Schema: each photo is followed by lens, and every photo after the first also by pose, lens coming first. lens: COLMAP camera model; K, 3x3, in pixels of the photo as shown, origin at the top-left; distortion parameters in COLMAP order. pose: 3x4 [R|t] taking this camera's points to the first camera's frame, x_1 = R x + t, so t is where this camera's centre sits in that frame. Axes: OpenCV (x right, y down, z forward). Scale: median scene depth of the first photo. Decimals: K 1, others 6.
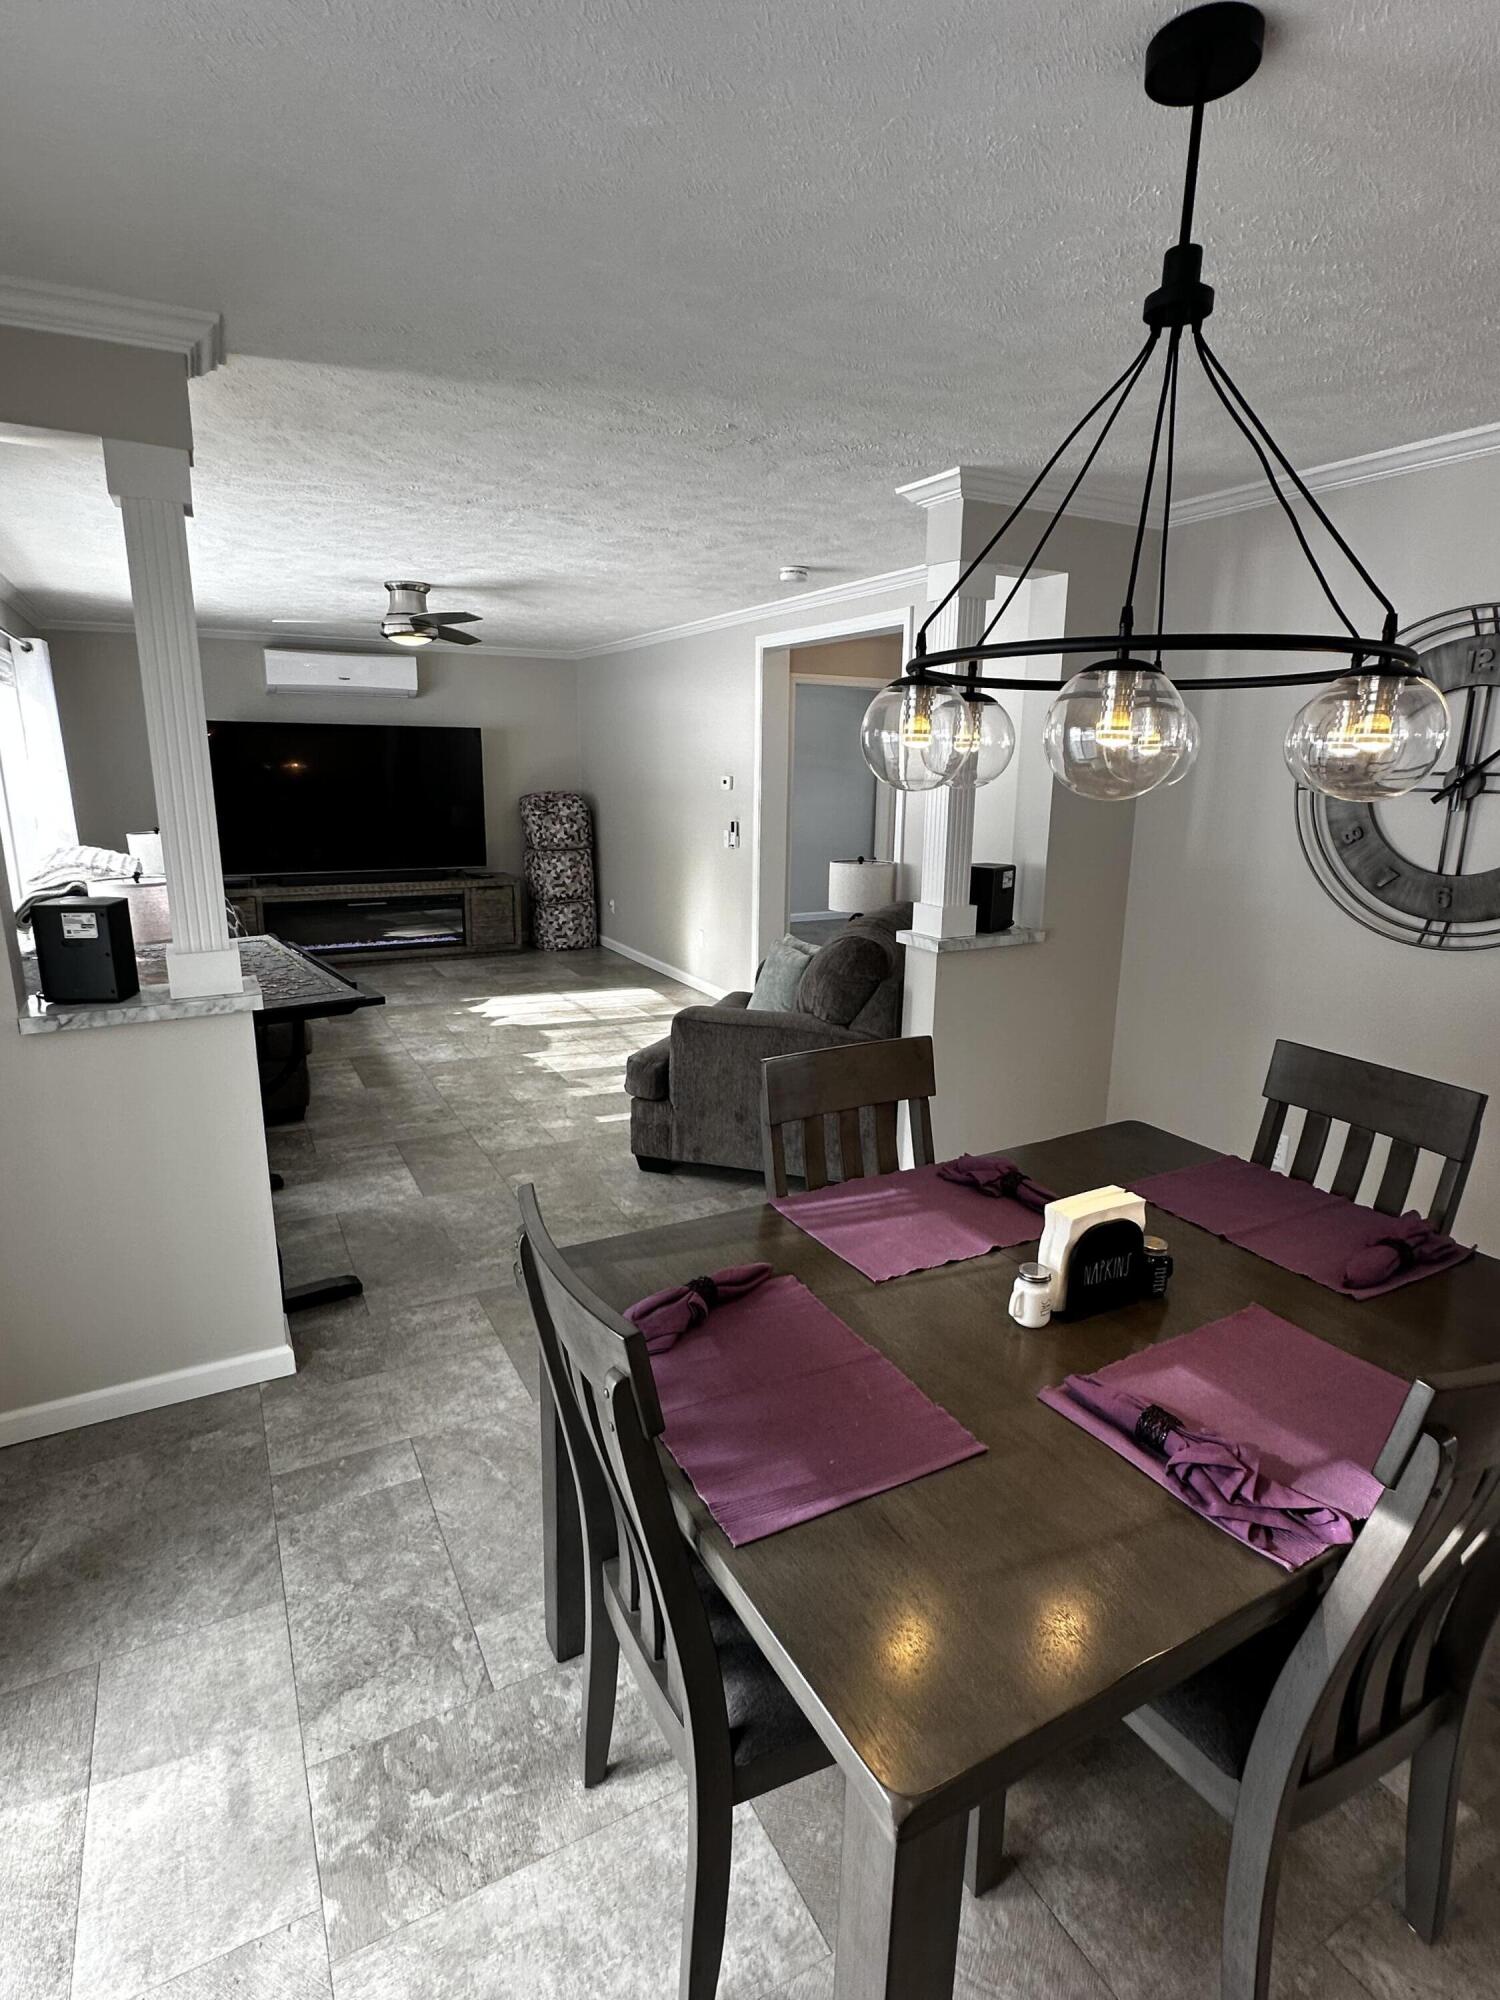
lens RADIAL K [[1011.5, 0, 735.9], [0, 1011.5, 998.6], [0, 0, 1]] dist [-0.004728, 0.000766]
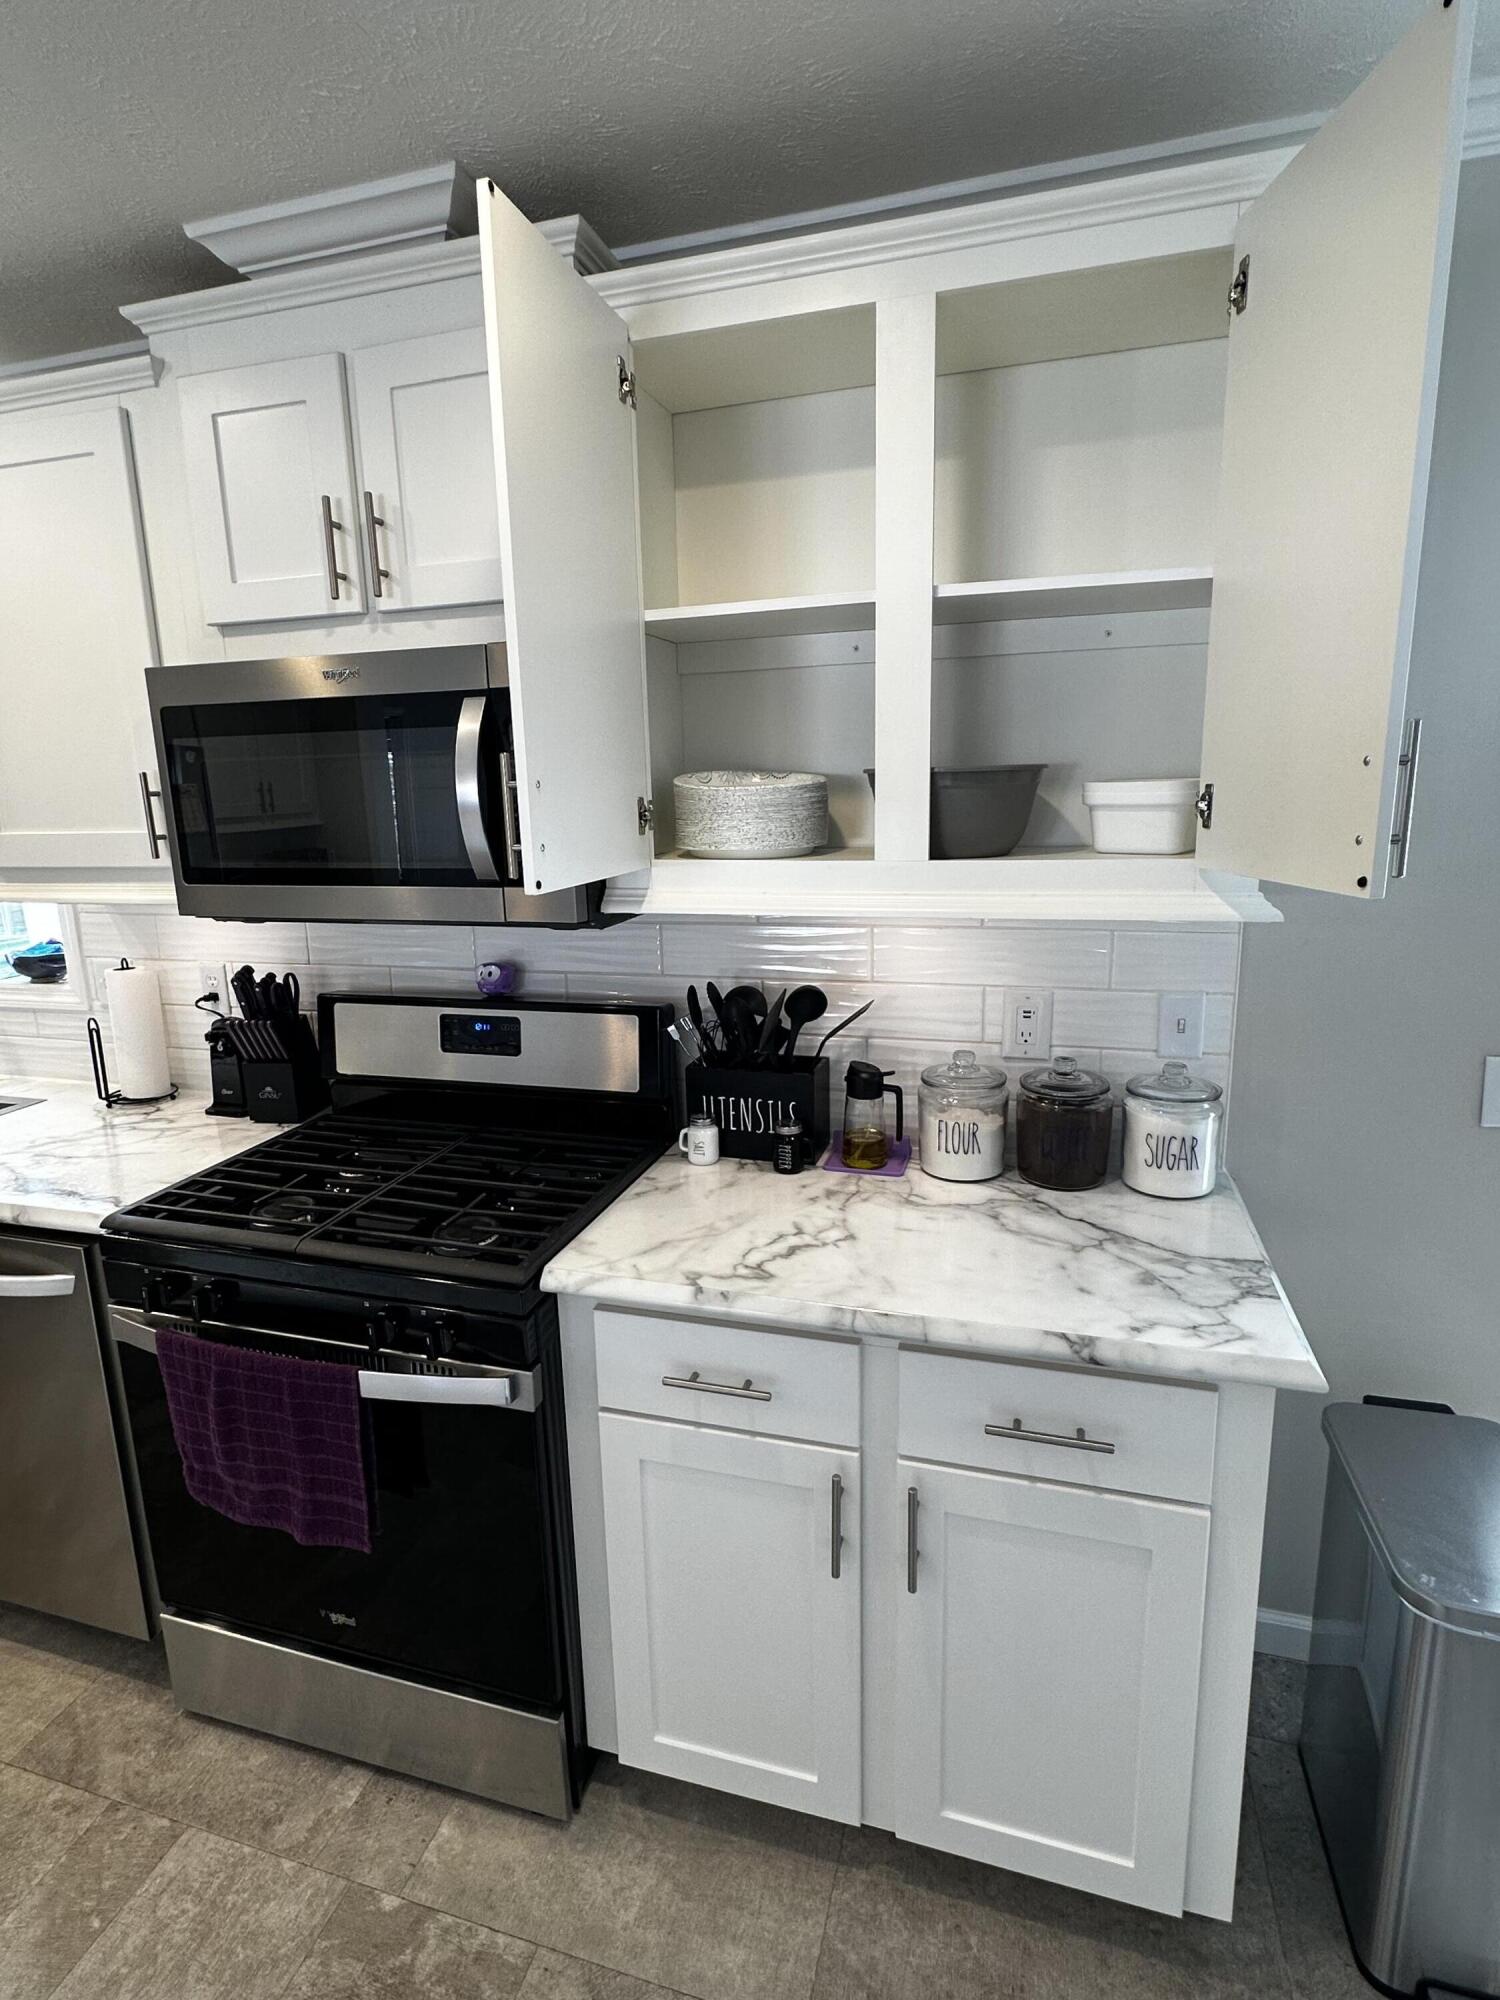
lens RADIAL K [[1011.5, 0, 735.1], [0, 1011.5, 994.4], [0, 0, 1]] dist [-0.004728, 0.000766]
pose [[-0.703813, 0.150250, -0.694314, -0.061567], [-0.147258, 0.925289, 0.349507, -0.314361], [0.694954, 0.348231, -0.629105, 1.324015]]
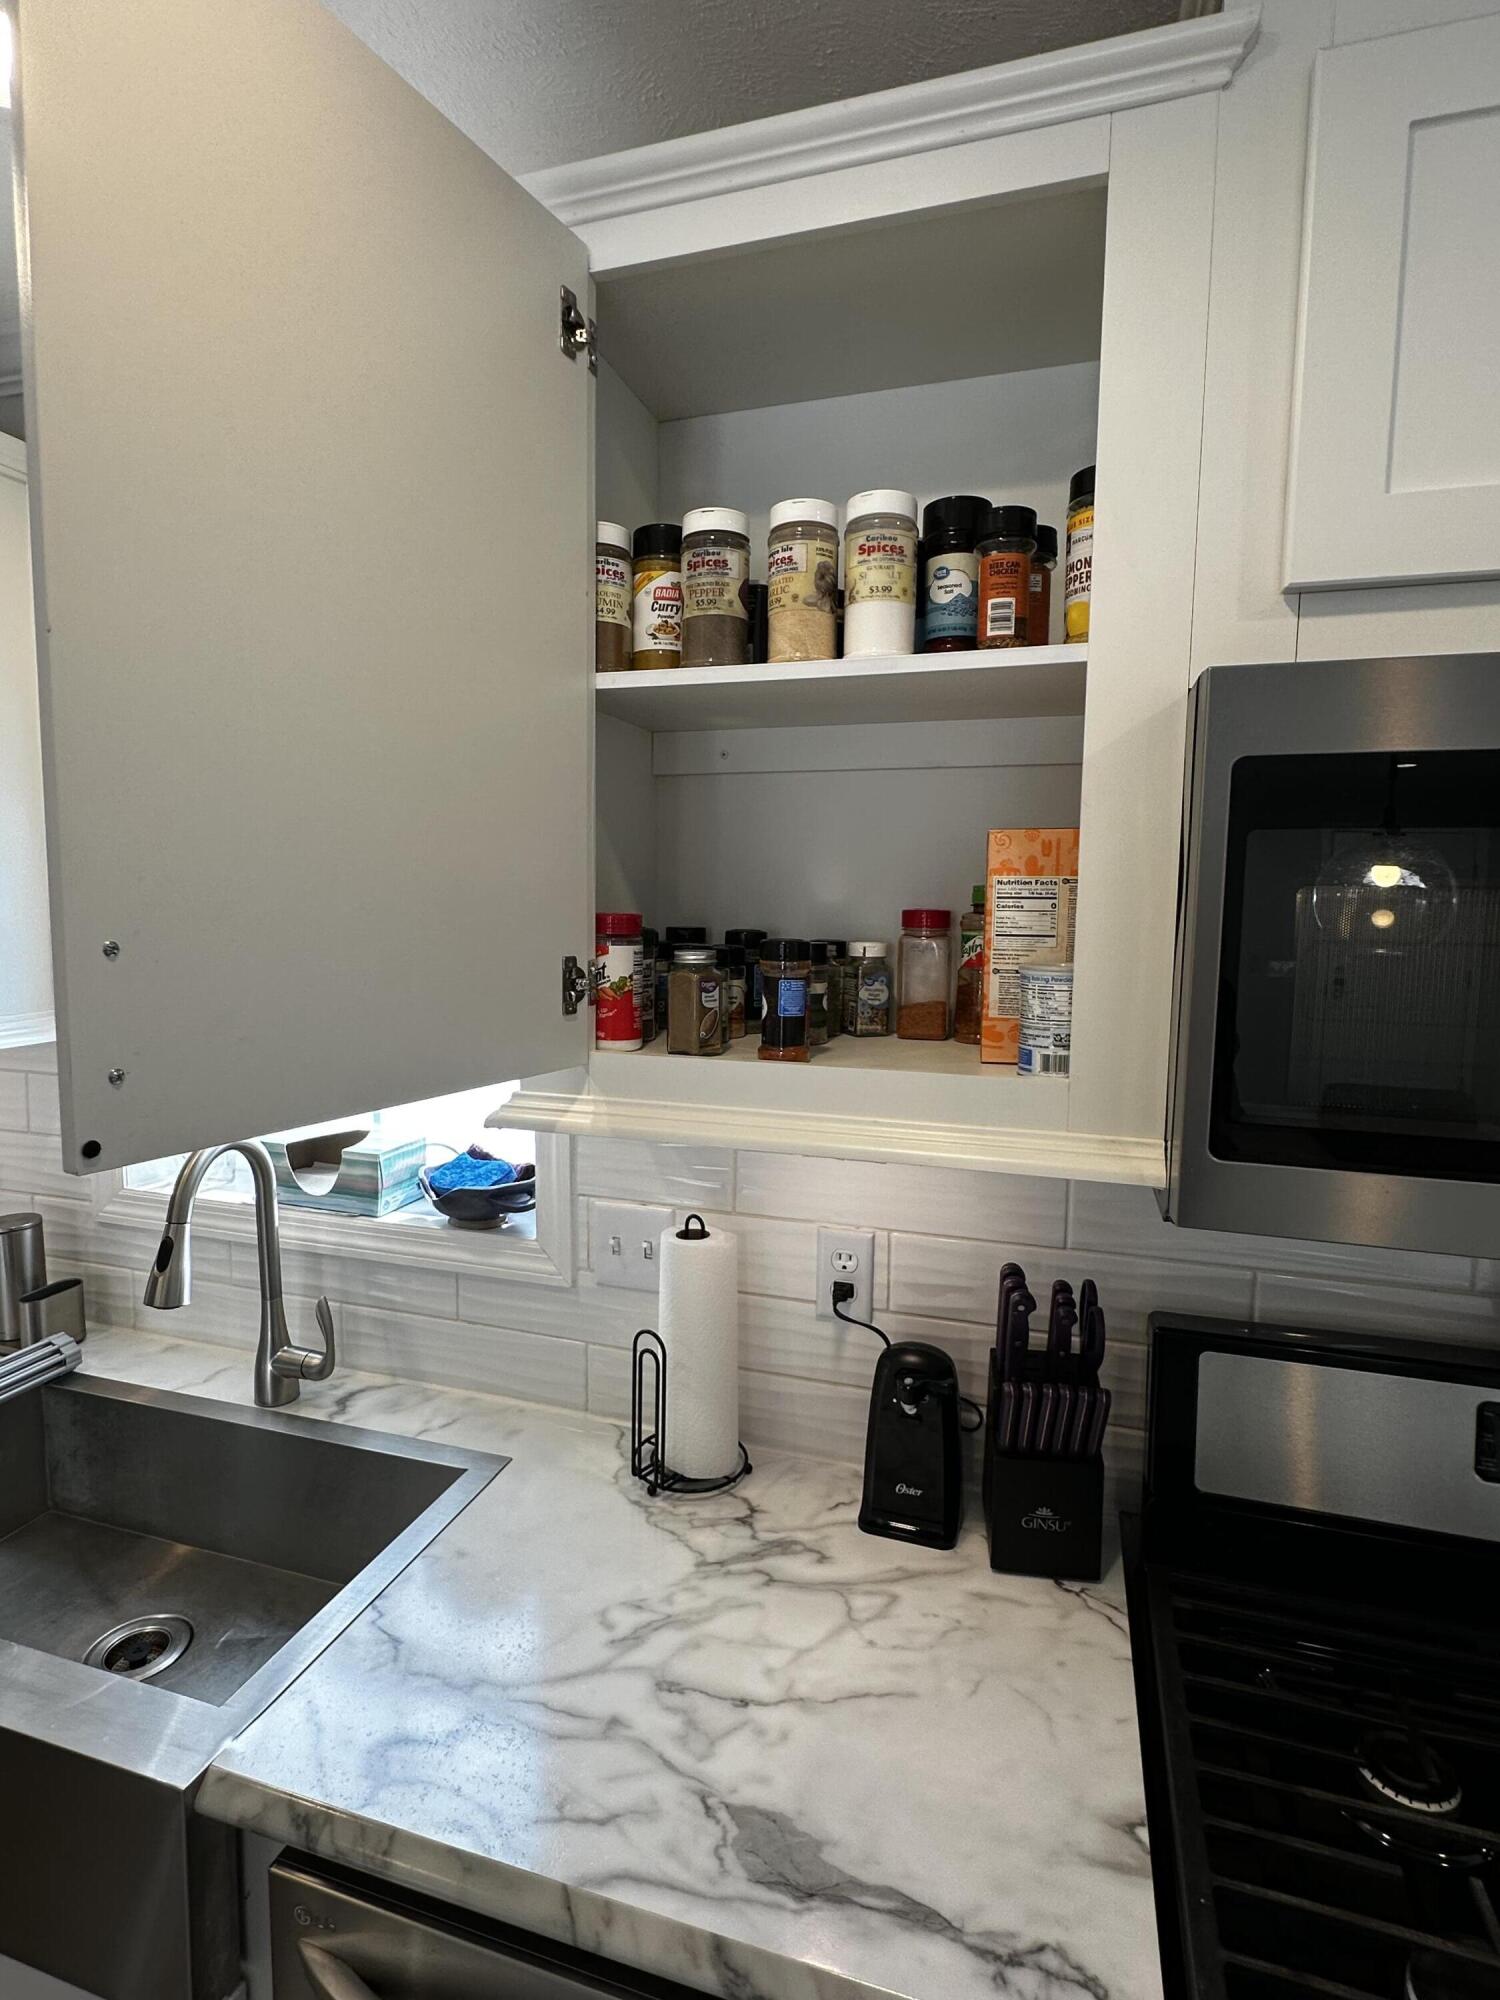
lens RADIAL K [[1011.5, 0, 735.3], [0, 1011.5, 996.1], [0, 0, 1]] dist [-0.004728, 0.000766]
pose [[-0.719519, 0.041805, -0.693214, 0.058048], [-0.178739, 0.953412, 0.243018, -0.114661], [0.671078, 0.298761, -0.678526, 0.392500]]
